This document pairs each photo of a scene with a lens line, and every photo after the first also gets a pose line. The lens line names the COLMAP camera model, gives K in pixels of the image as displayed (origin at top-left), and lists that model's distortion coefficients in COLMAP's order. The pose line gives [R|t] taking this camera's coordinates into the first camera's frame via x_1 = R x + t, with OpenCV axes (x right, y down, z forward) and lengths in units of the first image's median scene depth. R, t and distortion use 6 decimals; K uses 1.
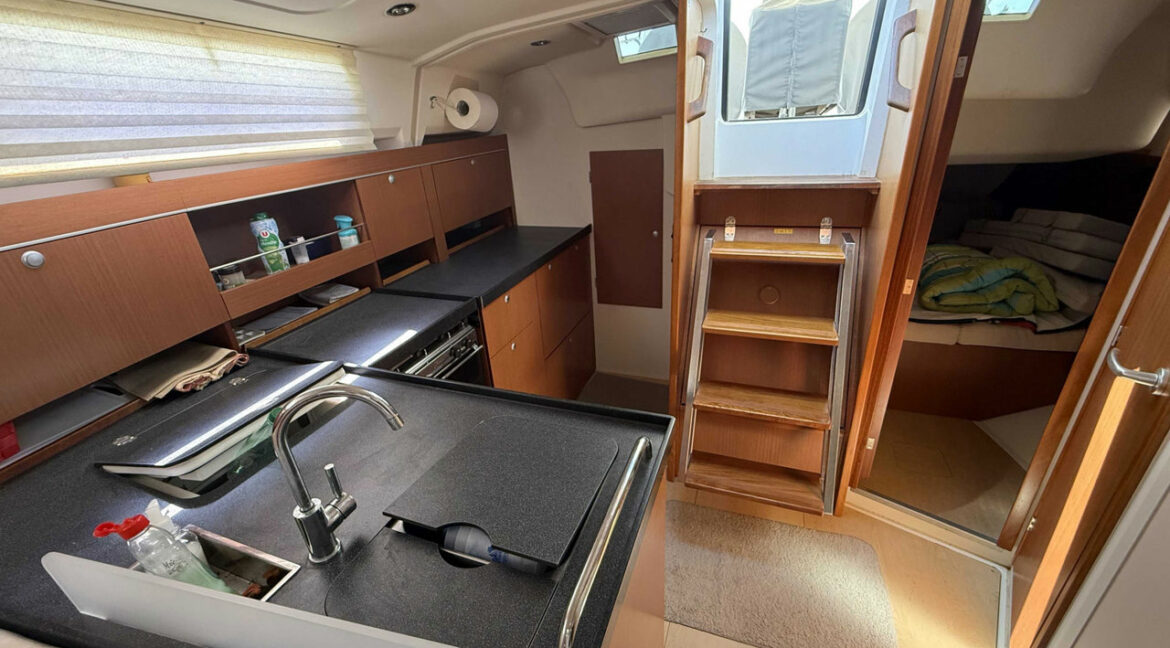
lens RADIAL K [[469.0, 0, 590.1], [0, 469.0, 323.0], [0, 0, 1]] dist [0.001726, 0.000797]
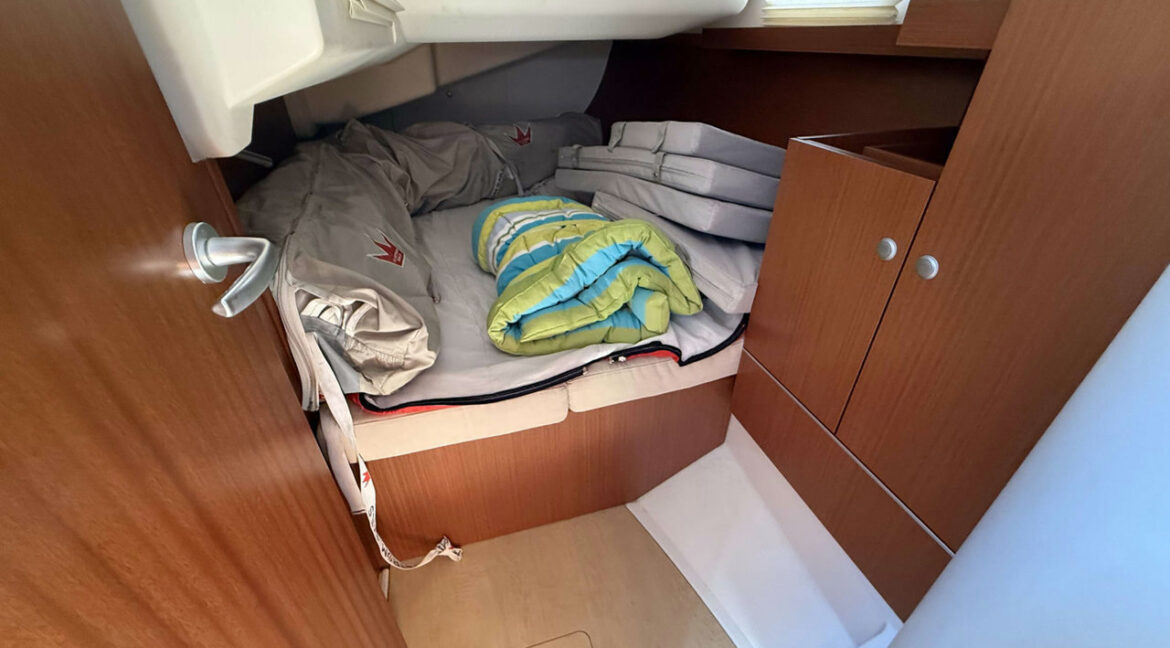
lens RADIAL K [[469.0, 0, 578.7], [0, 469.0, 323.3], [0, 0, 1]] dist [0.001726, 0.000797]
pose [[0.799422, -0.275948, 0.533645, 0.563319], [0.211247, 0.960659, 0.180299, -0.132597], [-0.562405, -0.031404, 0.826265, 0.605051]]
